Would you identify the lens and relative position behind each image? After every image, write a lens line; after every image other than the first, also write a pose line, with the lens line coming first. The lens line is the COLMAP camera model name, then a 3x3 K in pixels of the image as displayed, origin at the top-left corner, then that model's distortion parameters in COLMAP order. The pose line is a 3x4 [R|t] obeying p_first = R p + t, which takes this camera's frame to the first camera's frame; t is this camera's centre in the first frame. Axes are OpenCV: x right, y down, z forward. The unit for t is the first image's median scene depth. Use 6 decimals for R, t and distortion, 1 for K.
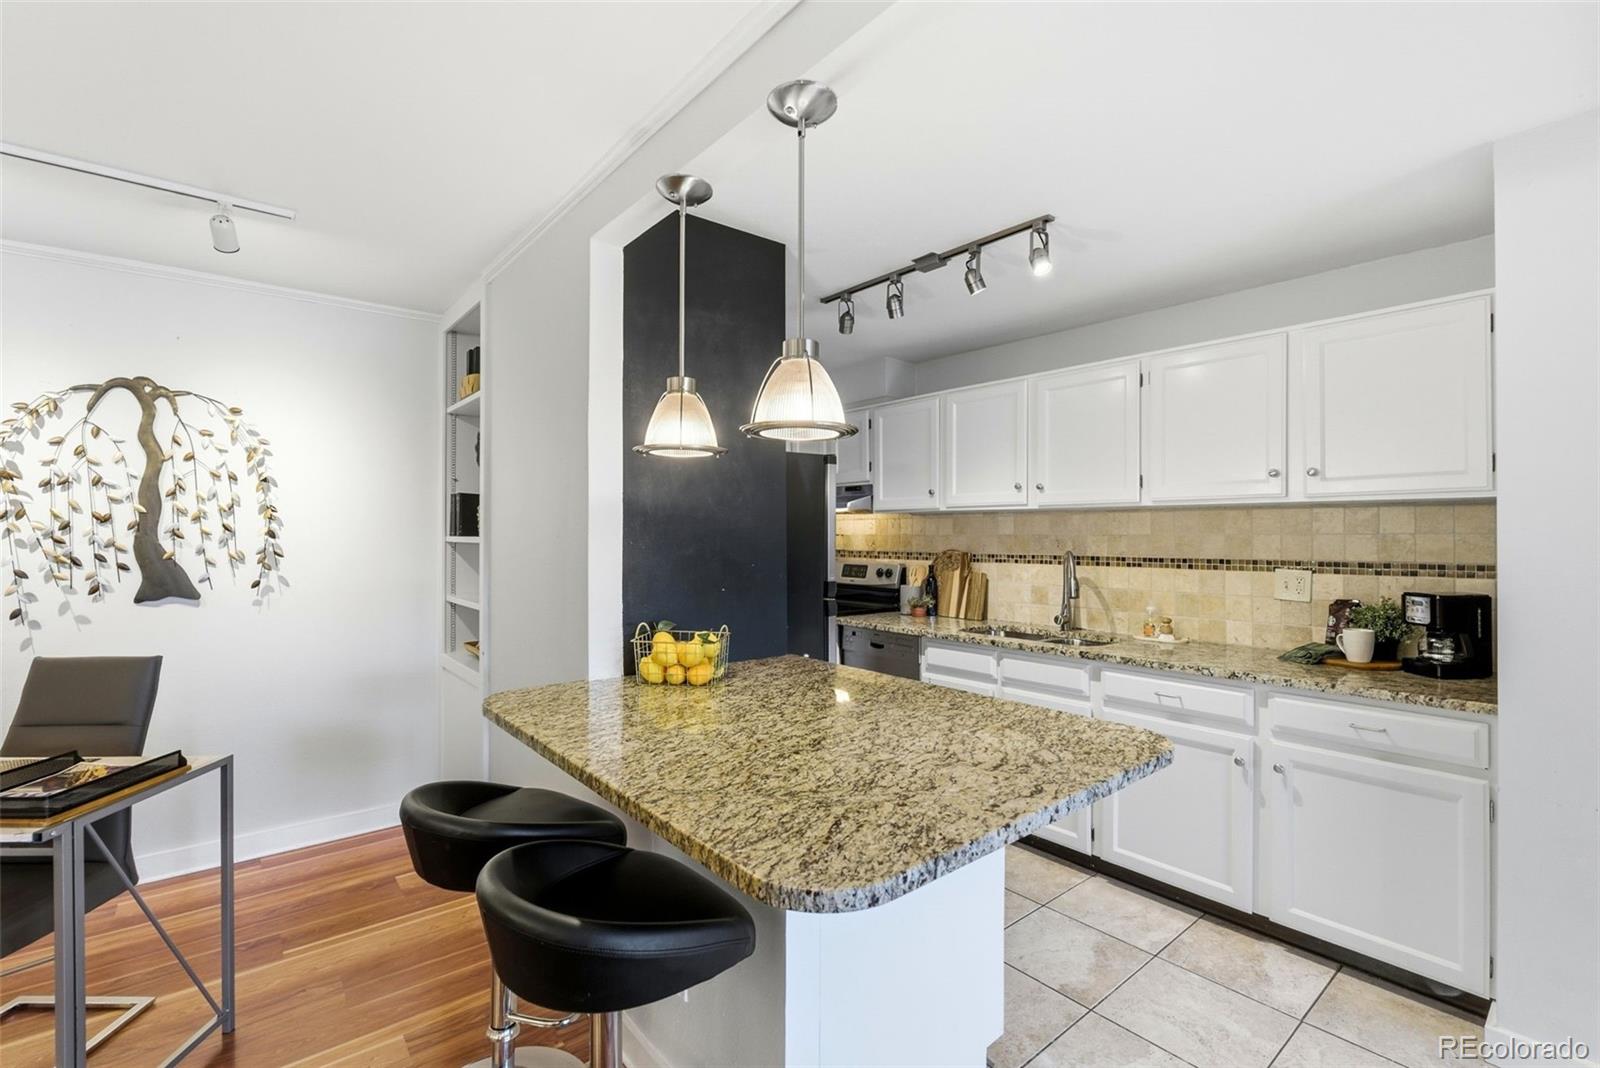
lens RADIAL K [[716.5, 0, 801.2], [0, 716.5, 531.8], [0, 0, 1]] dist [-0.009833, 0.002360]
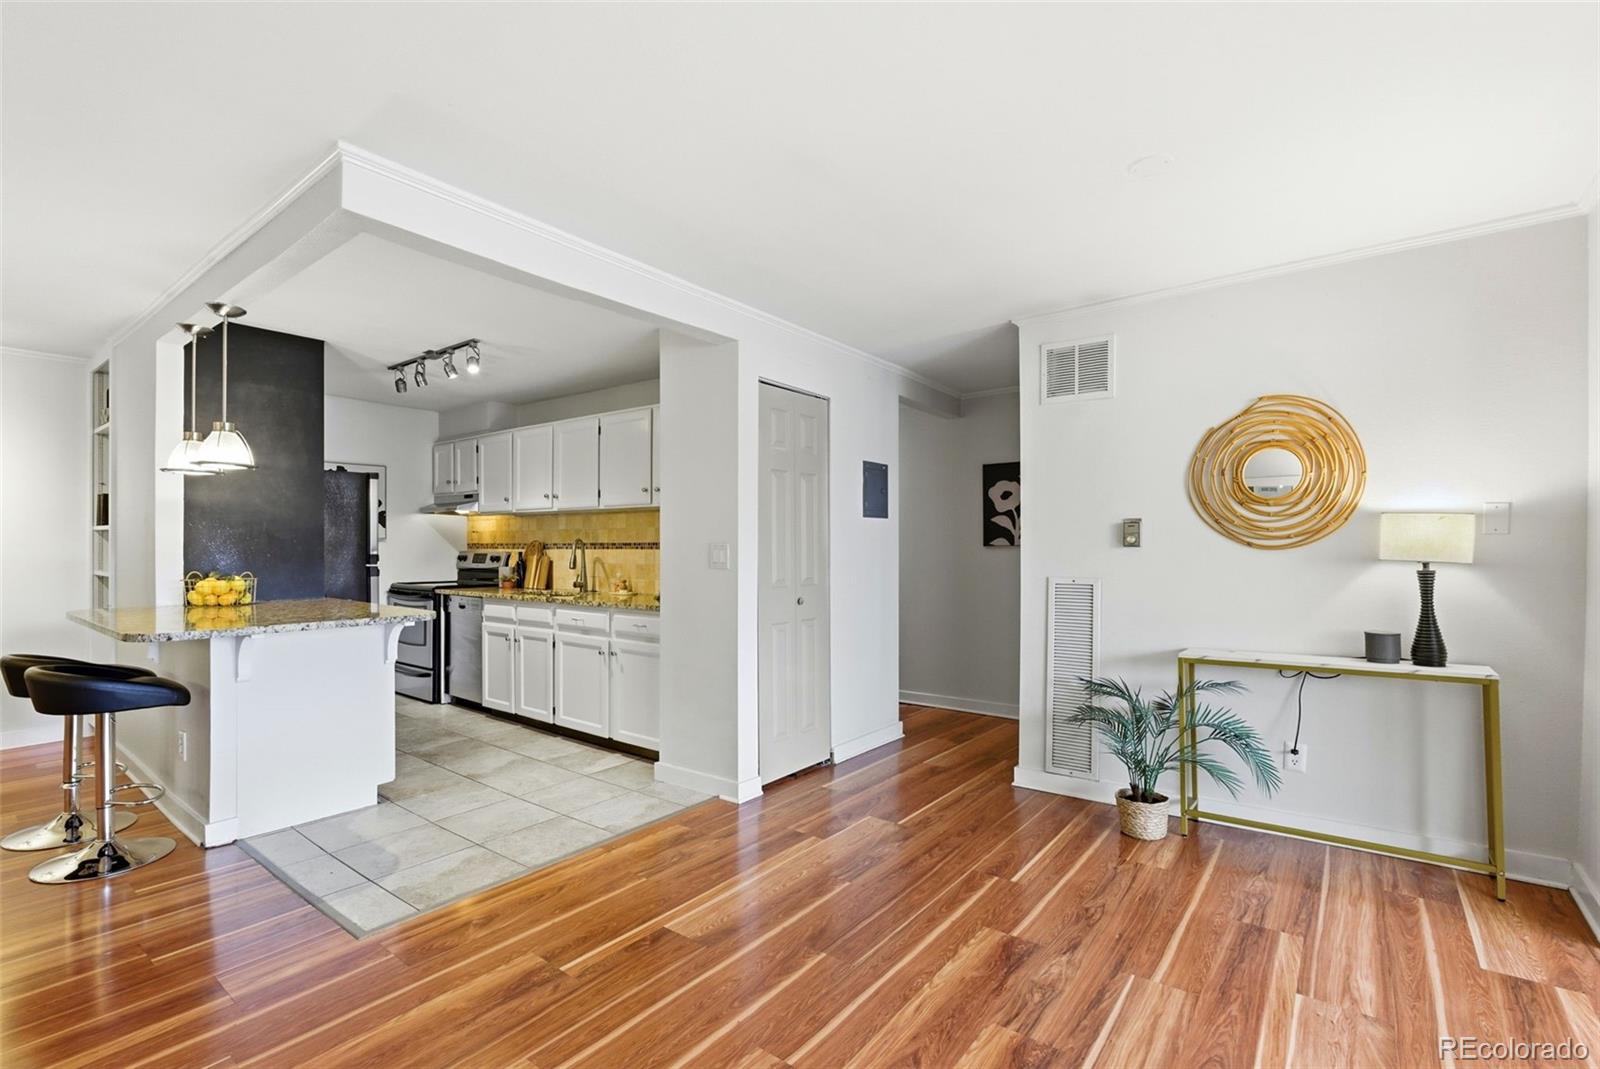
lens RADIAL K [[716.5, 0, 804.2], [0, 716.5, 545.7], [0, 0, 1]] dist [-0.009833, 0.002360]
pose [[0.974038, 0.001933, 0.226375, 0.596808], [-0.002459, 0.999995, 0.002044, 0.044607], [-0.226370, -0.002548, 0.974038, -0.713515]]
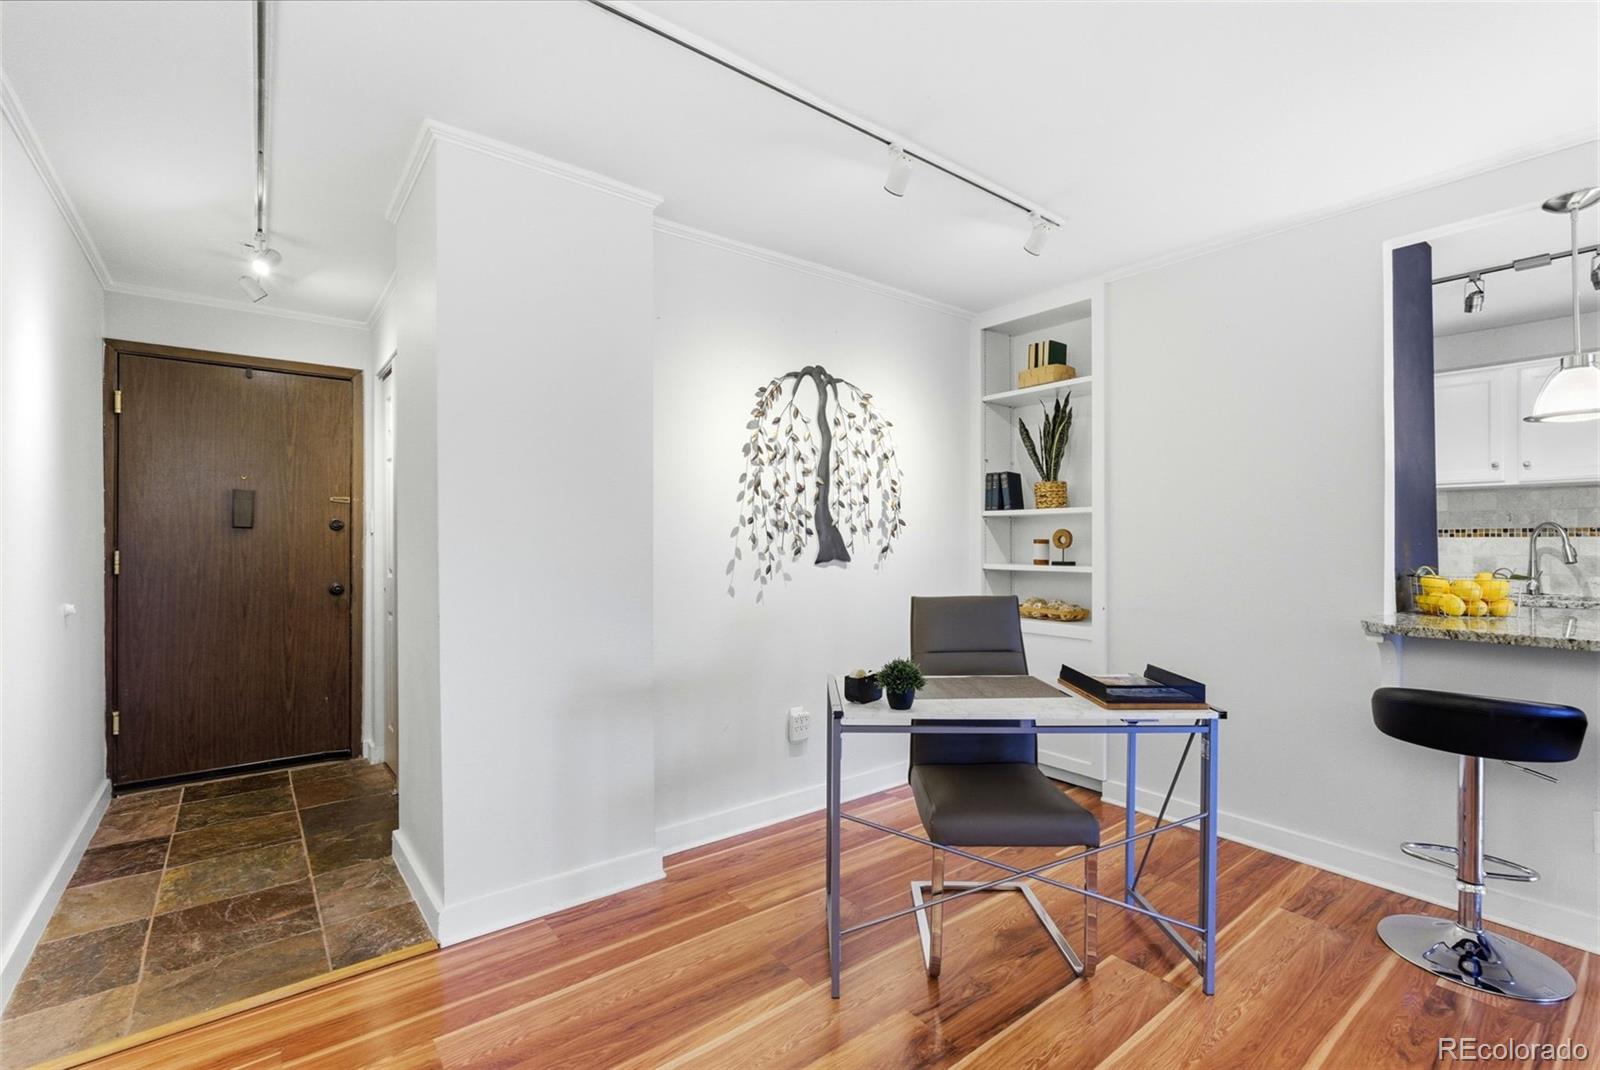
lens RADIAL K [[716.5, 0, 797.0], [0, 716.5, 535.8], [0, 0, 1]] dist [-0.009833, 0.002360]
pose [[0.999842, -0.002399, -0.017603, -0.926477], [0.002348, 0.999993, -0.002942, 0.057997], [0.017610, 0.002900, 0.999841, -0.147353]]
